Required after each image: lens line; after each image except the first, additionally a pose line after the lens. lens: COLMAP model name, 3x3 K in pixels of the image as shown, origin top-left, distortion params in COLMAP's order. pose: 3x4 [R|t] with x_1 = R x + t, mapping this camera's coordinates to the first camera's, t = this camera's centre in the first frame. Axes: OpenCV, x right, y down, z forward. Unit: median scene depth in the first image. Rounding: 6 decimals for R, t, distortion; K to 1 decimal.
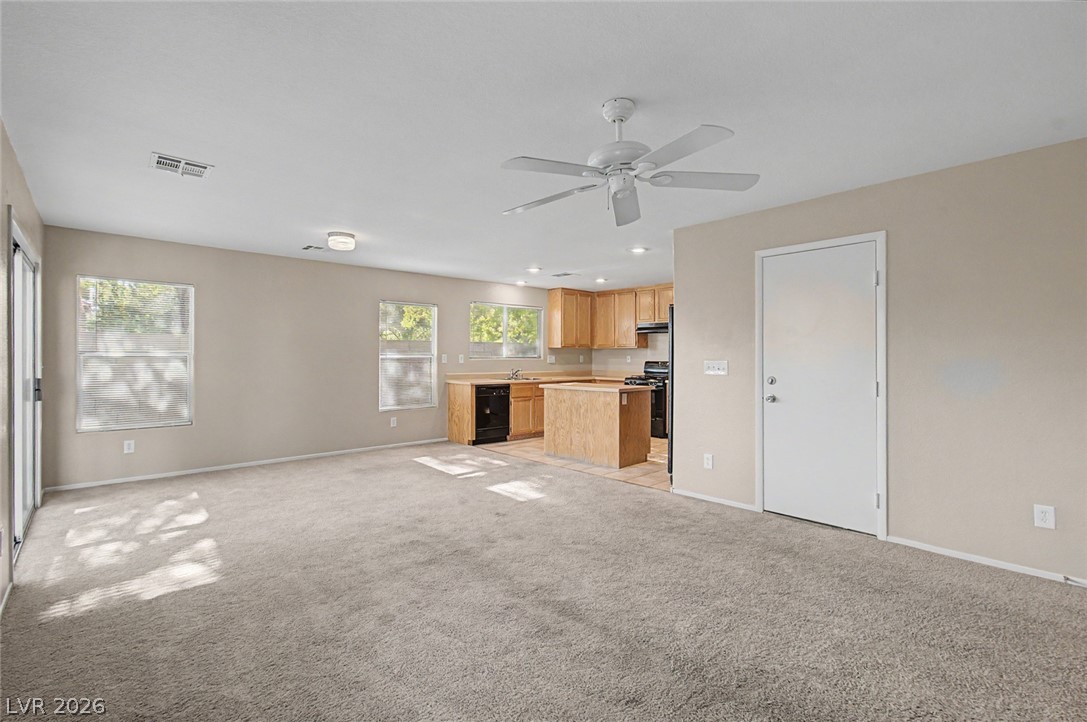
lens RADIAL K [[492.8, 0, 544.6], [0, 492.8, 359.4], [0, 0, 1]] dist [-0.010859, 0.001124]
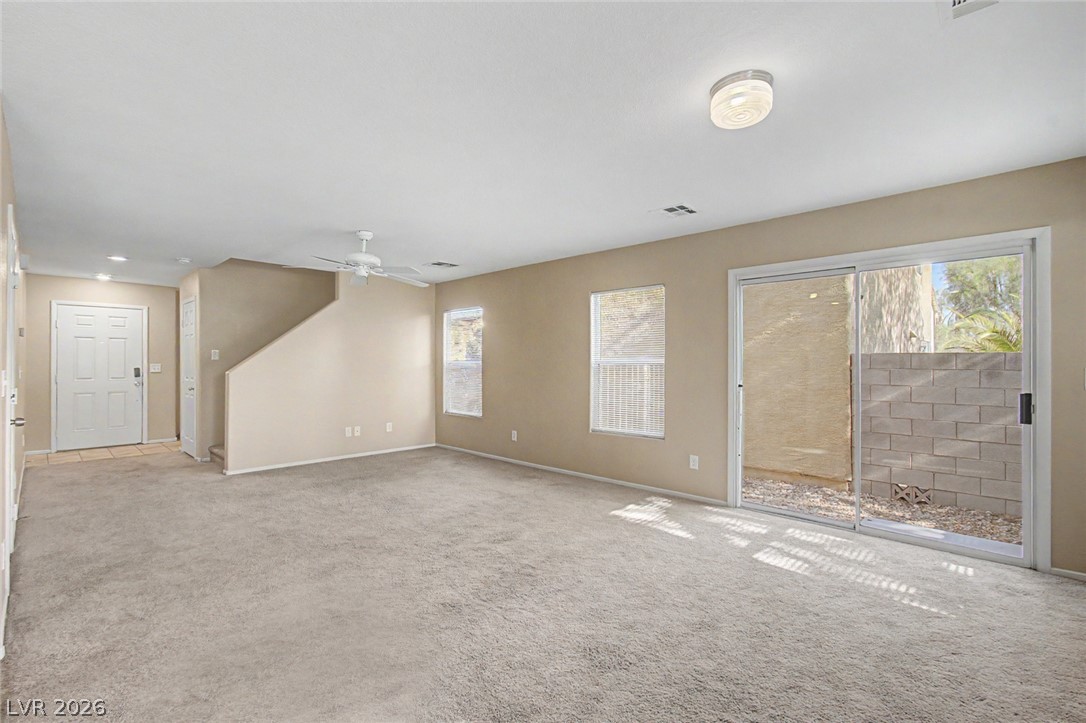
lens RADIAL K [[492.3, 0, 544.1], [0, 492.3, 359.9], [0, 0, 1]] dist [-0.010859, 0.001124]
pose [[-0.997683, -0.001512, -0.068011, -0.245177], [-0.001827, 0.999988, 0.004563, -0.014253], [0.068003, 0.004677, -0.997674, 1.629375]]
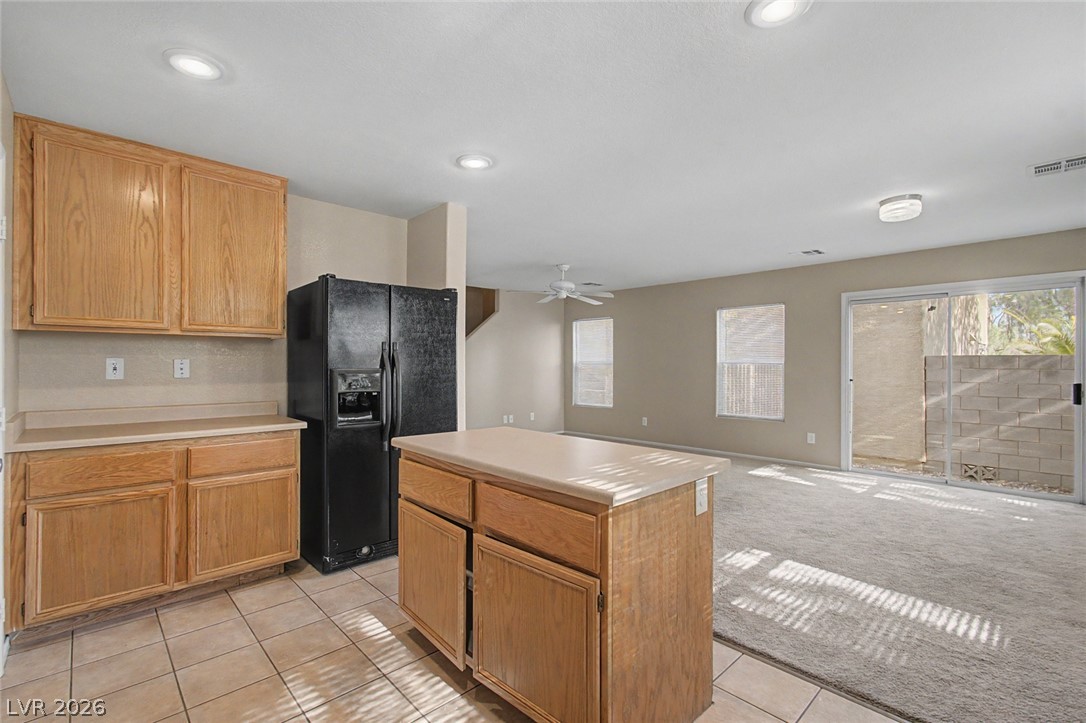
lens RADIAL K [[492.3, 0, 544.1], [0, 492.3, 359.9], [0, 0, 1]] dist [-0.010859, 0.001124]
pose [[-0.999934, -0.004030, -0.010761, 0.138359], [-0.004056, 0.999989, 0.002431, -0.011229], [0.010751, 0.002474, -0.999939, 1.980167]]
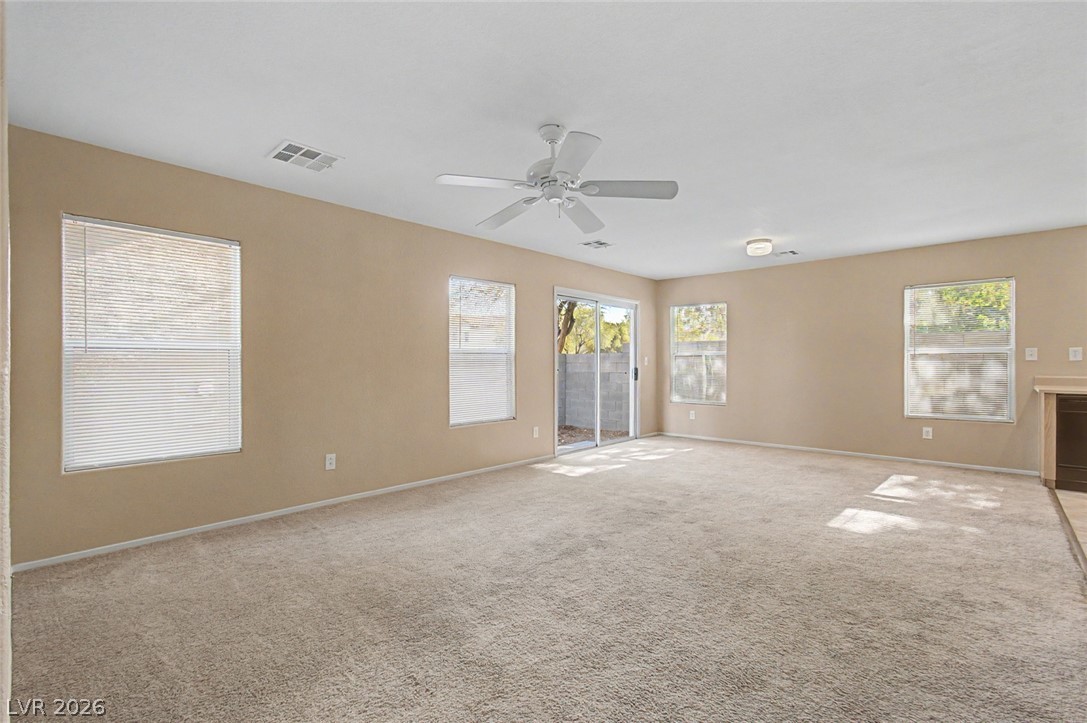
lens RADIAL K [[492.8, 0, 544.6], [0, 492.8, 359.9], [0, 0, 1]] dist [-0.010859, 0.001124]
pose [[0.071265, -0.011788, -0.997388, 0.738278], [-0.004146, 0.999918, -0.012114, 0.030625], [0.997449, 0.004998, 0.071210, 0.497677]]
